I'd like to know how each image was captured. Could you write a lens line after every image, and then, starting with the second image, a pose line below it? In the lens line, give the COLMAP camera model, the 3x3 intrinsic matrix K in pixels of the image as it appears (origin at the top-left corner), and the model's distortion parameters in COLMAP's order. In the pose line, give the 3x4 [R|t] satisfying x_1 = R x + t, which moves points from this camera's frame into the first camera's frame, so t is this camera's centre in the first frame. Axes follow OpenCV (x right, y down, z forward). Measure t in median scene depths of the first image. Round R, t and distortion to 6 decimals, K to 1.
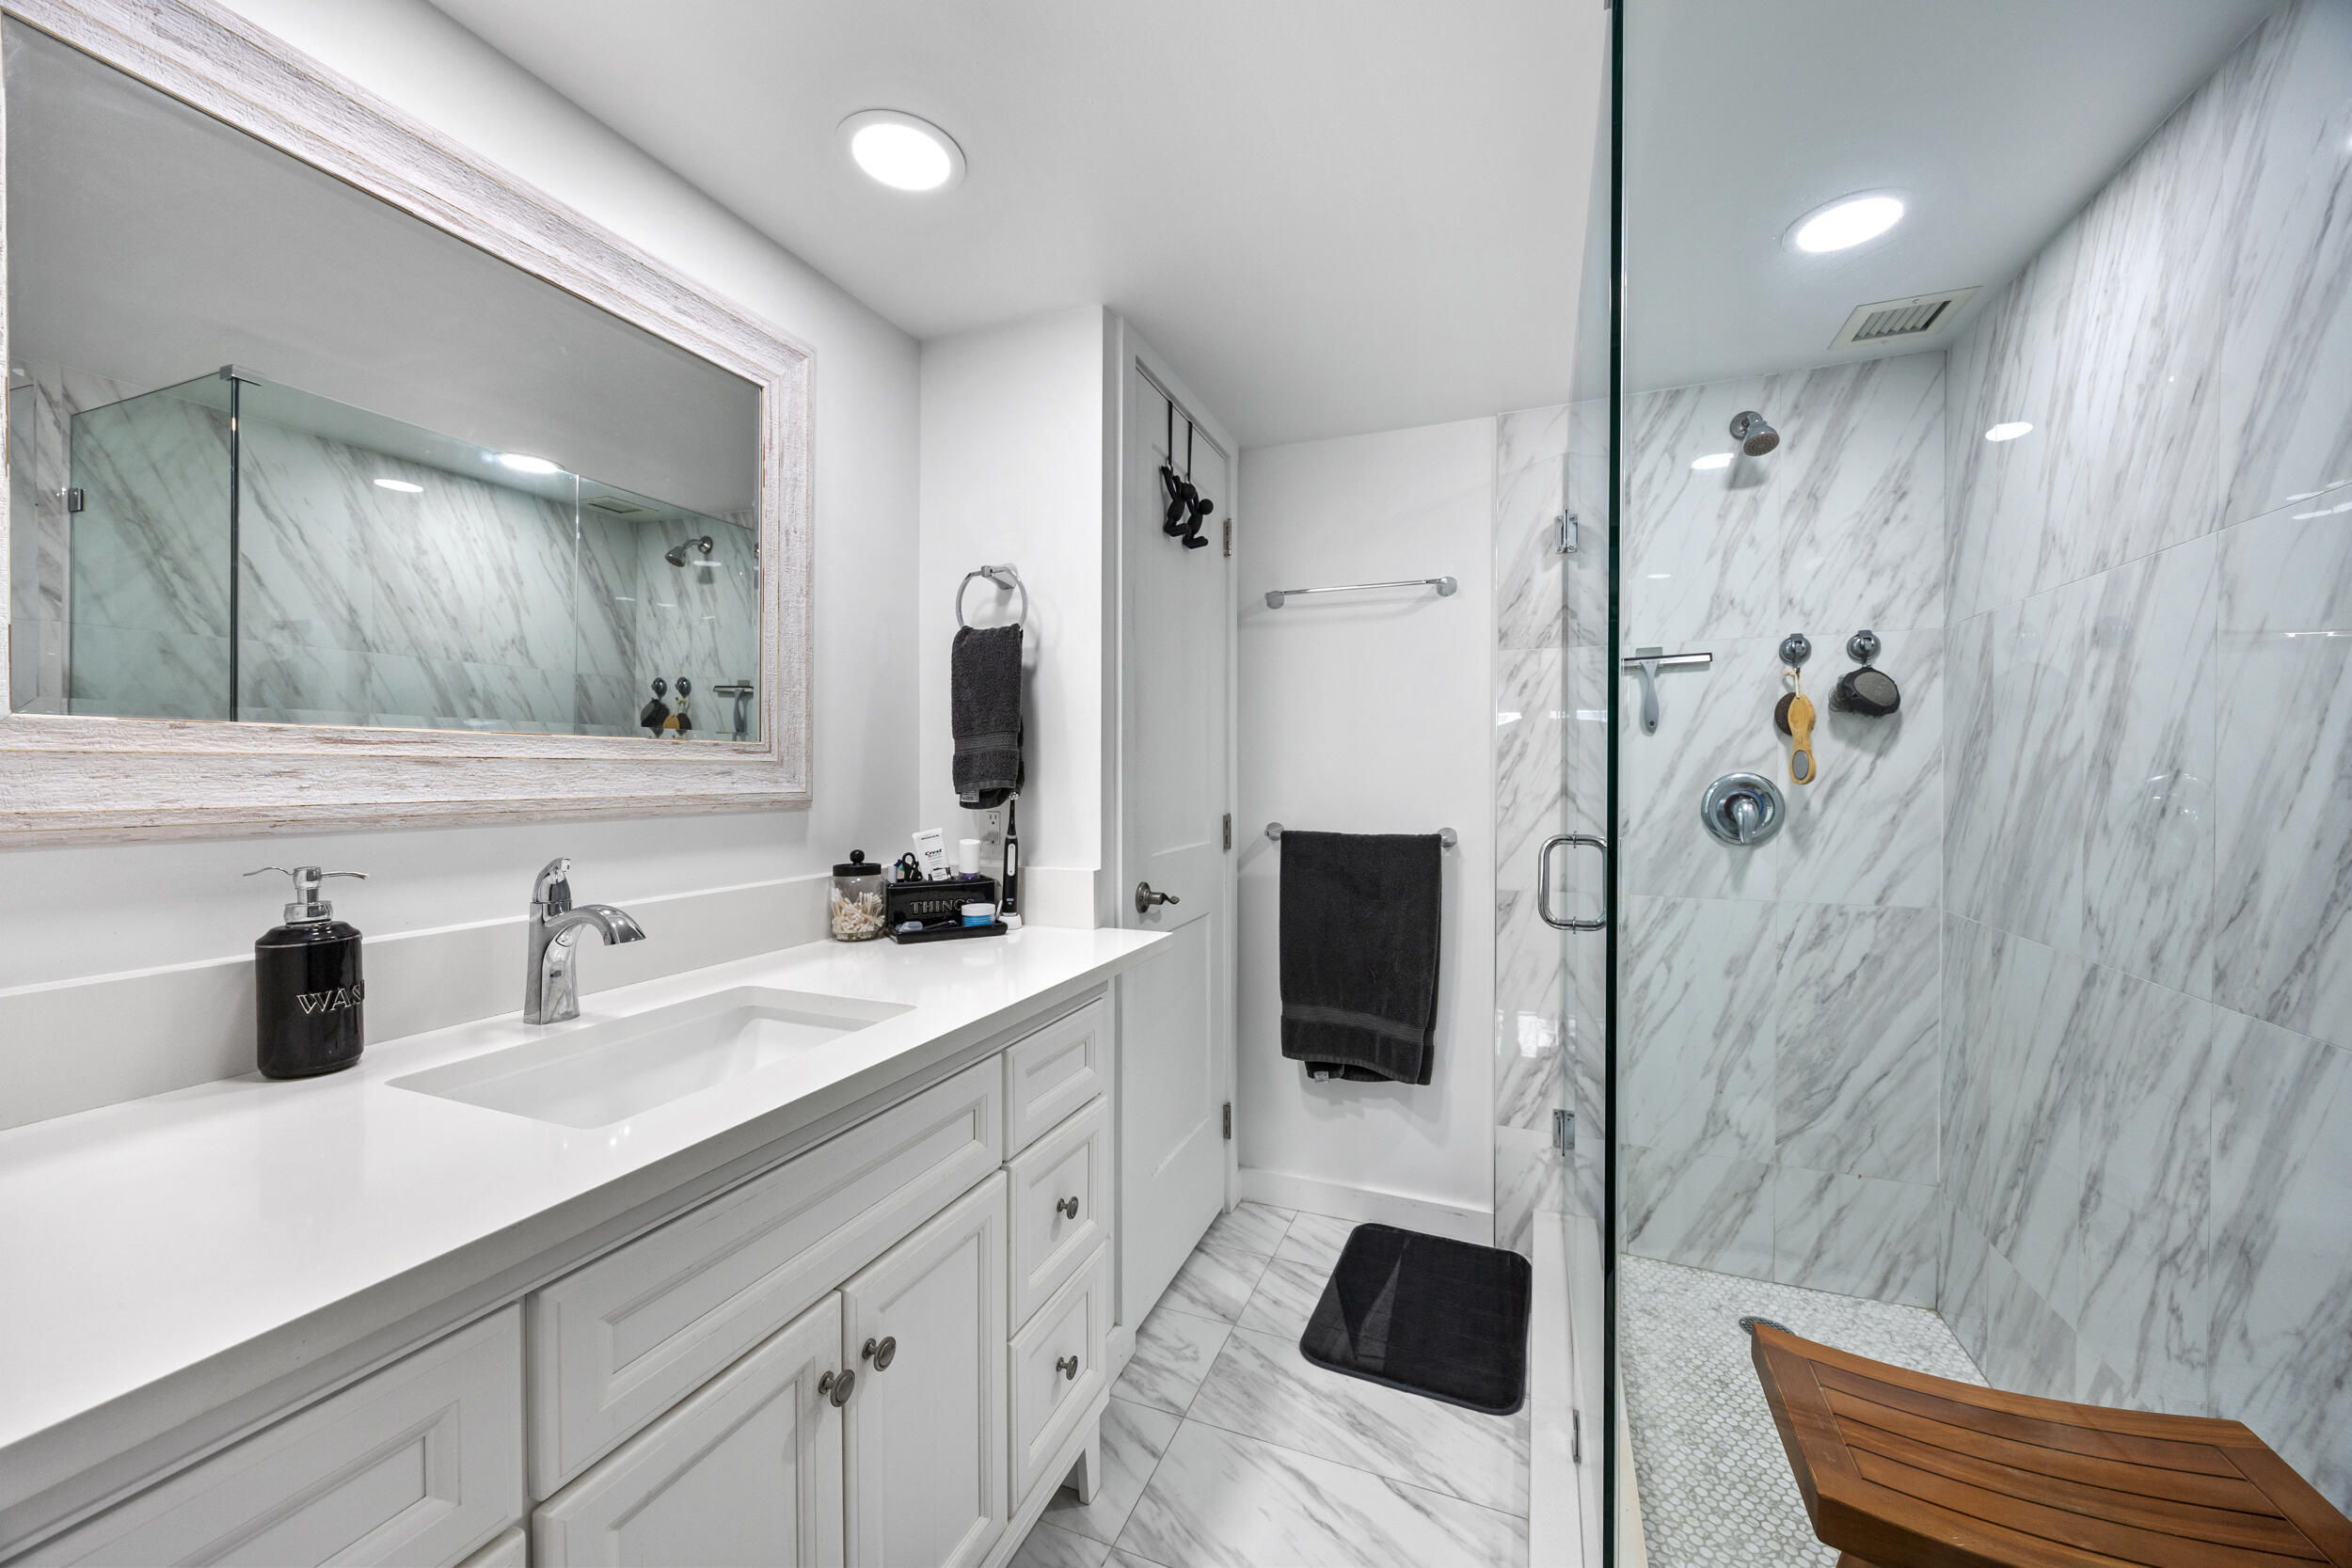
lens RADIAL K [[908.8, 0, 1167.6], [0, 908.8, 782.1], [0, 0, 1]] dist [-0.001024, 0.000172]
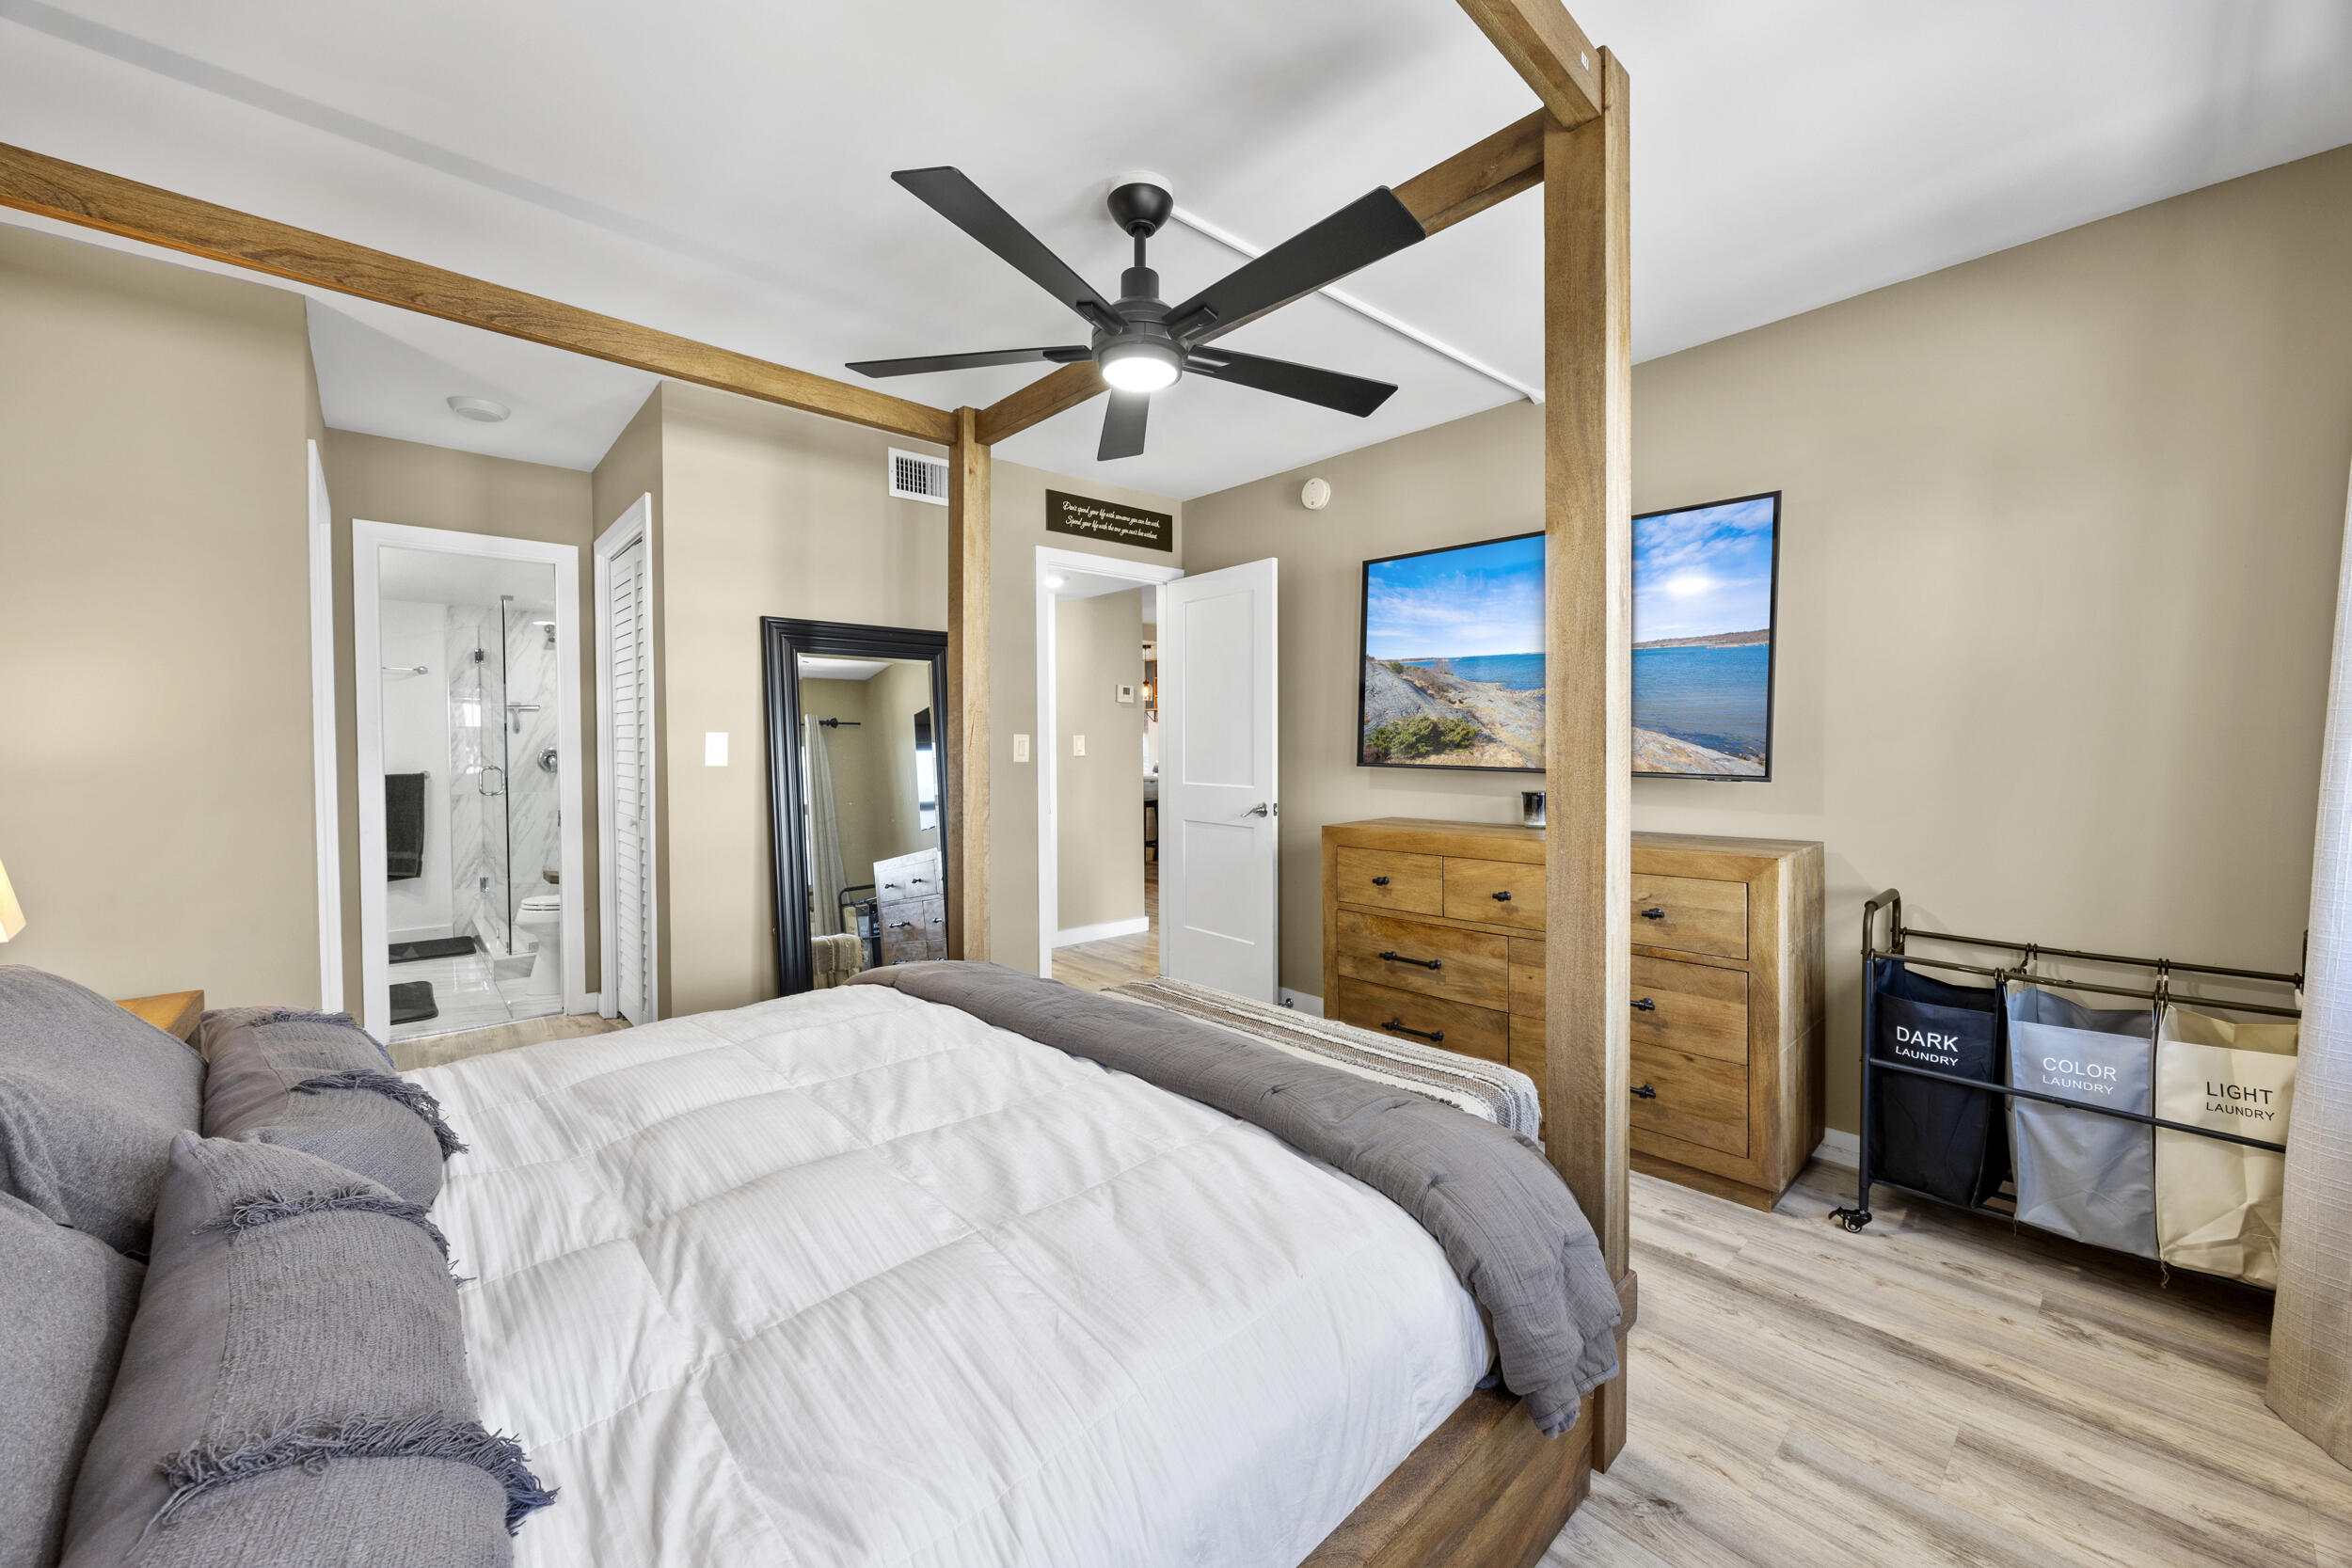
lens RADIAL K [[908.8, 0, 1183.6], [0, 908.8, 770.3], [0, 0, 1]] dist [-0.001024, 0.000172]
pose [[0.432350, -0.026628, 0.901313, -1.421507], [0.006183, 0.999628, 0.026567, -0.003706], [-0.901685, -0.005914, 0.432353, -2.650969]]
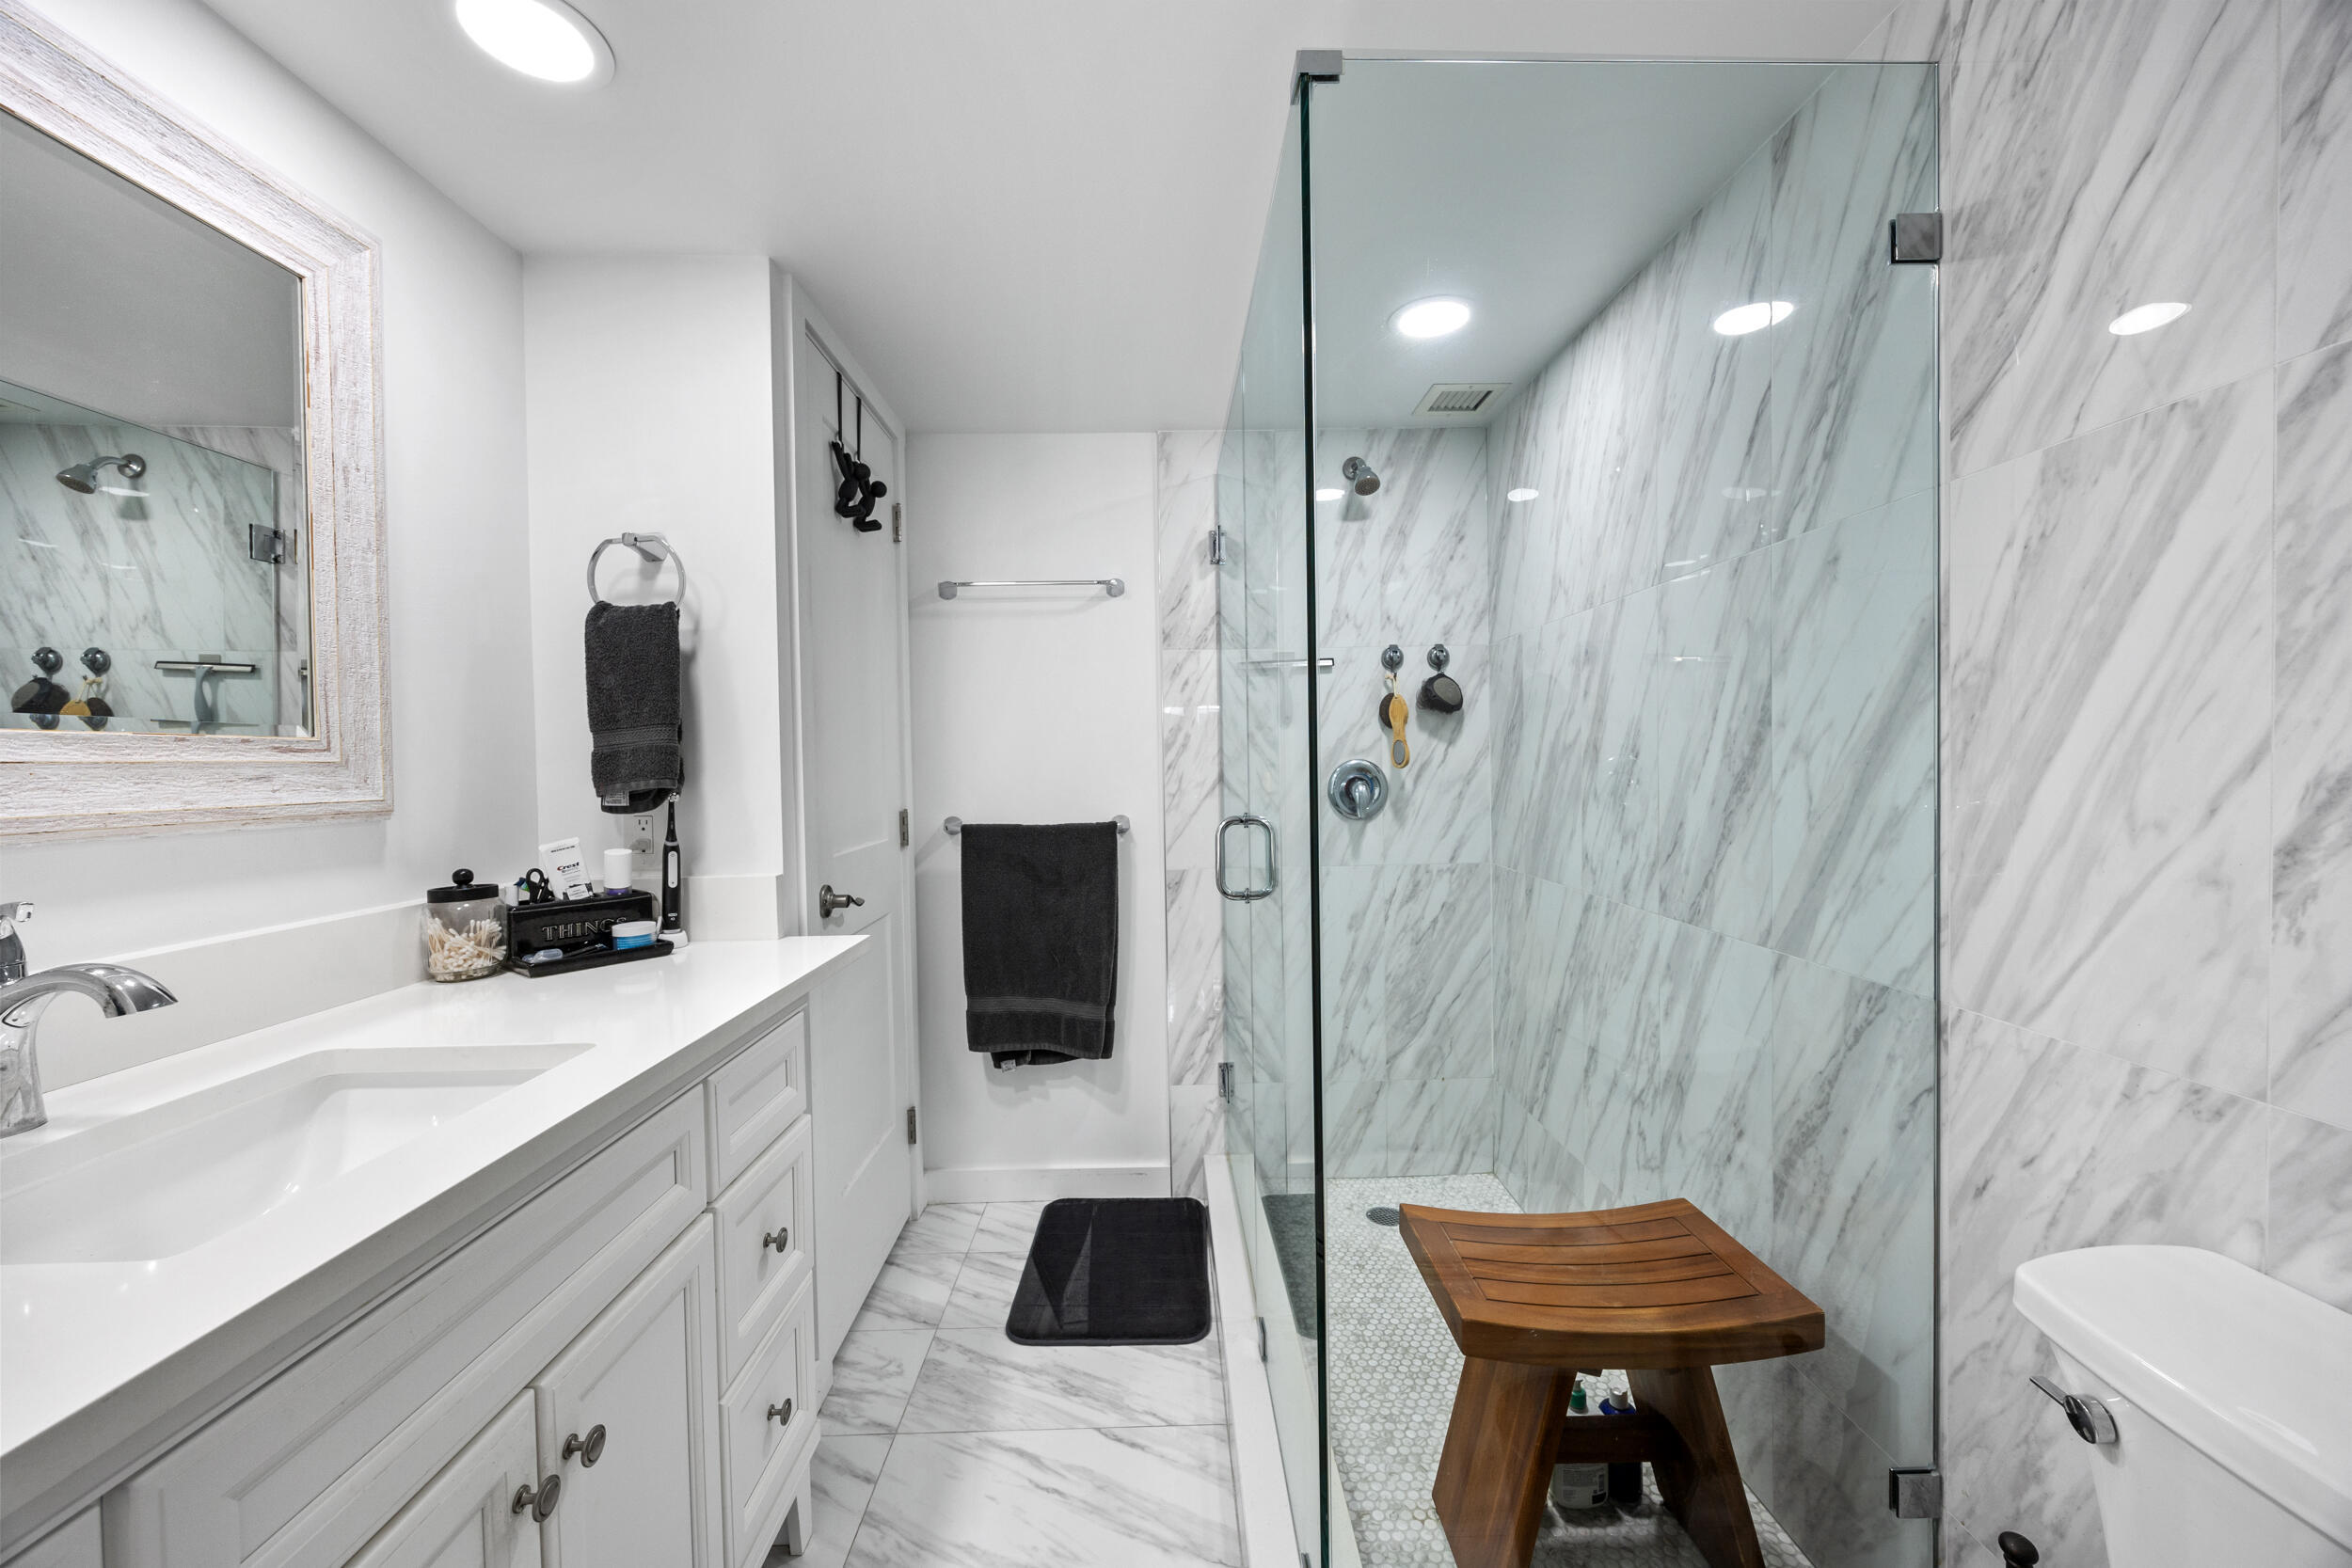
lens RADIAL K [[908.8, 0, 1186.1], [0, 908.8, 782.6], [0, 0, 1]] dist [-0.001024, 0.000172]
pose [[0.914999, -0.024610, 0.402704, -0.072018], [0.021313, 0.999693, 0.012668, 0.000383], [-0.402892, -0.003009, 0.915243, -0.007743]]
